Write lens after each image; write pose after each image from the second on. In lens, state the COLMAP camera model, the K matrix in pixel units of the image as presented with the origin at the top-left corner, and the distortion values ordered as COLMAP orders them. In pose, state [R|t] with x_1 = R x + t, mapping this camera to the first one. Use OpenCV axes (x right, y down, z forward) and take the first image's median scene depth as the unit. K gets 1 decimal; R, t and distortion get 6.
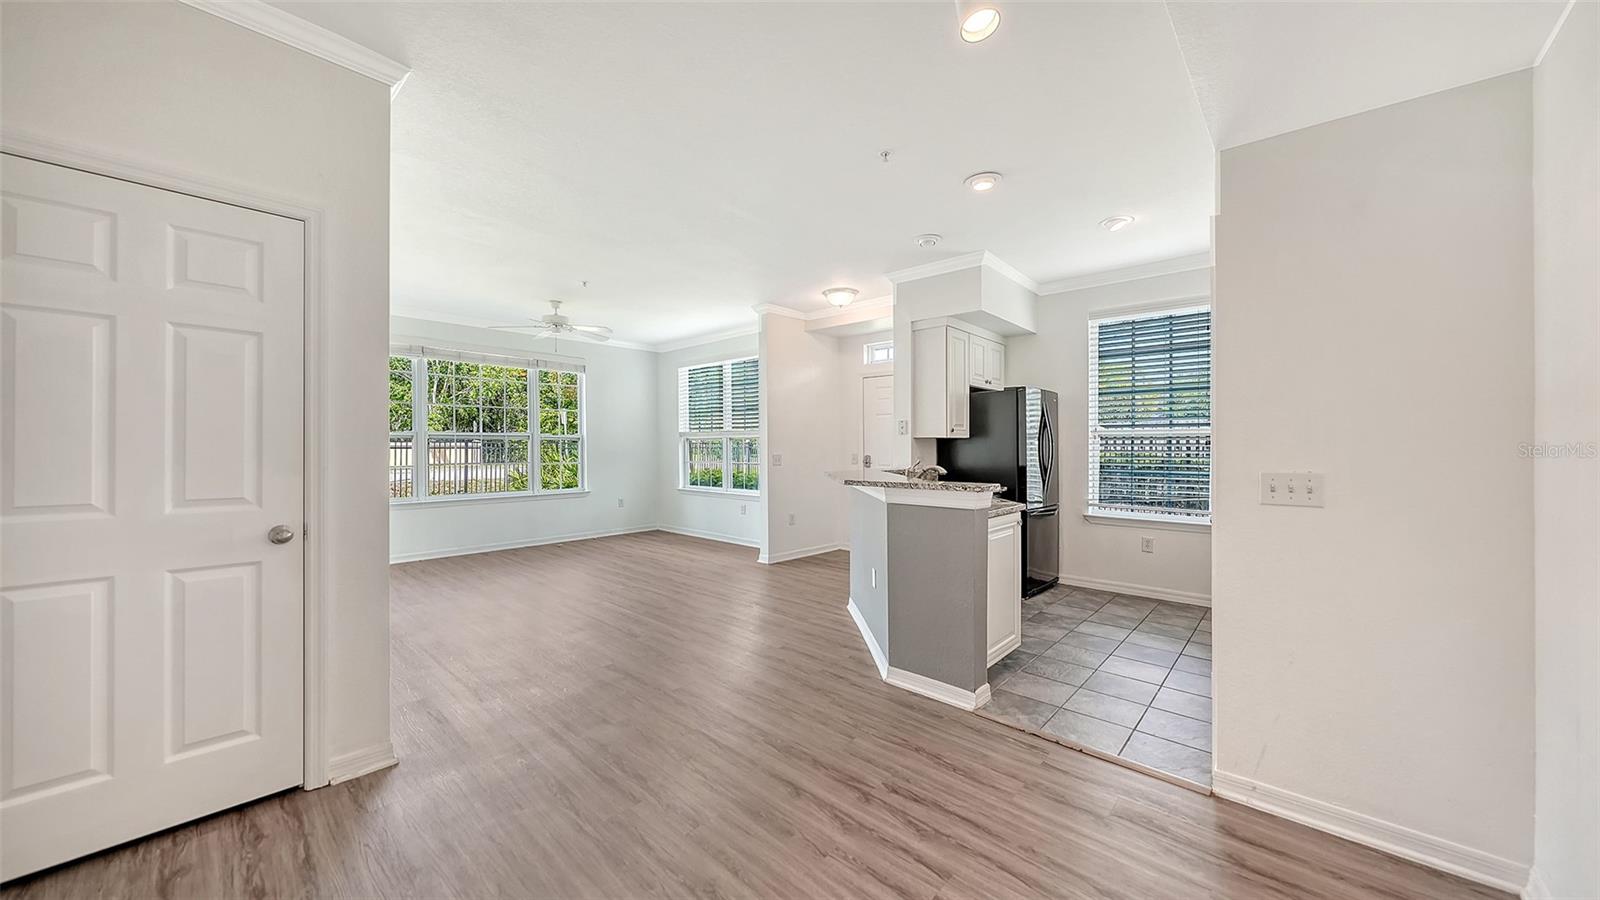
lens RADIAL K [[559.2, 0, 796.4], [0, 559.2, 444.5], [0, 0, 1]] dist [-0.001916, -0.000673]
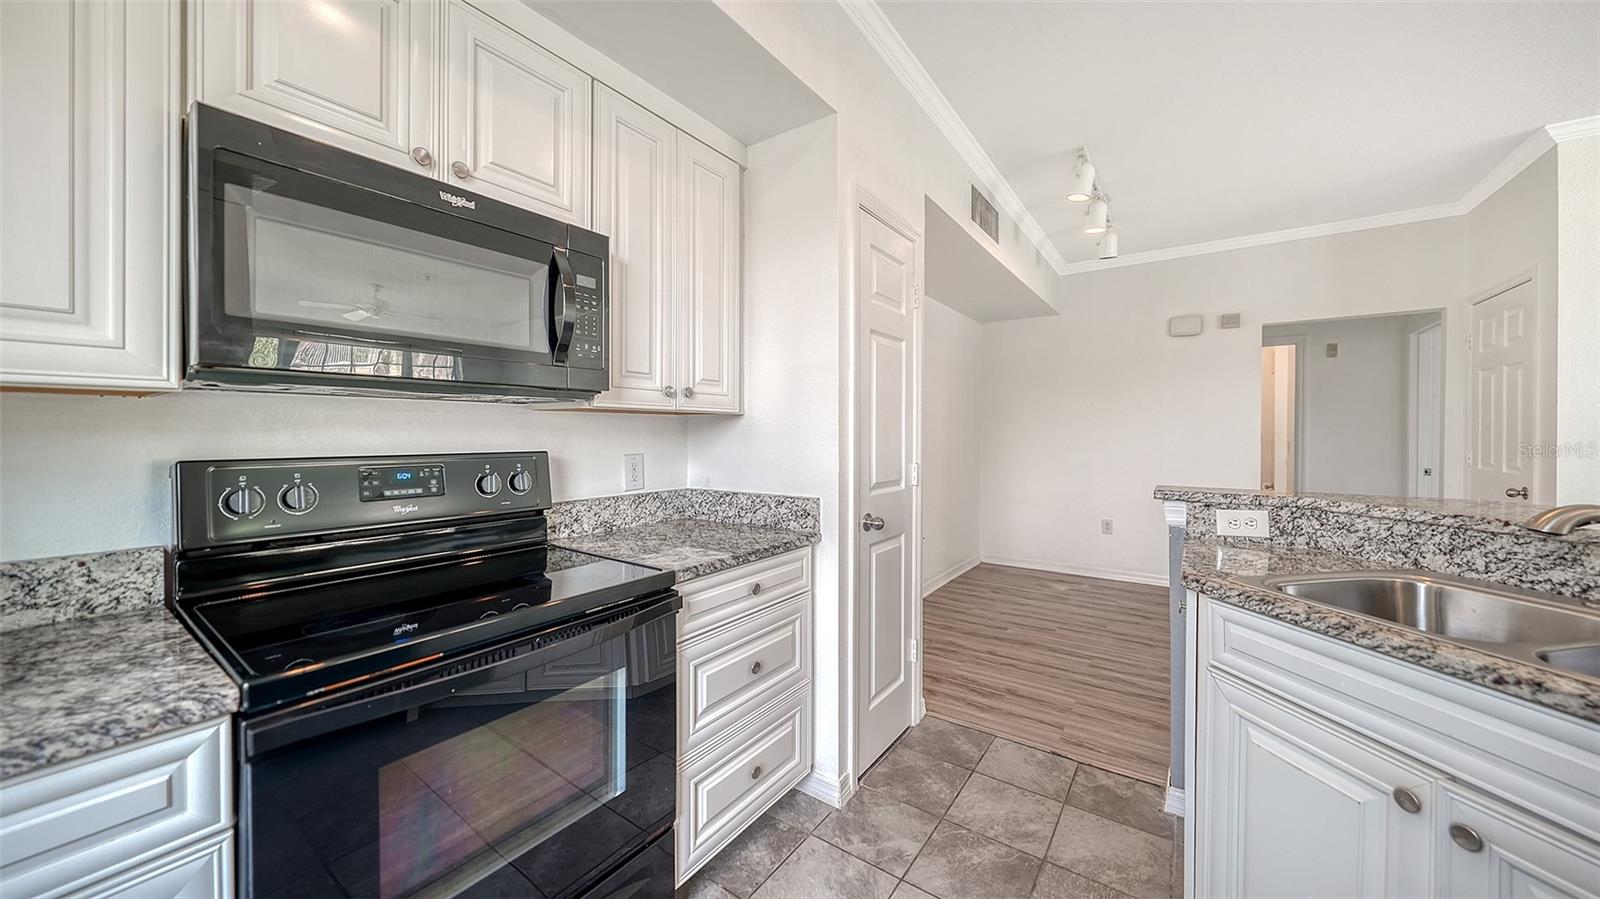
lens RADIAL K [[559.2, 0, 801.6], [0, 559.2, 433.8], [0, 0, 1]] dist [-0.001916, -0.000673]
pose [[-0.991540, -0.001070, -0.129801, 0.492174], [-0.000866, 0.999998, -0.001635, 0.003823], [0.129802, -0.001509, -0.991539, 0.912724]]
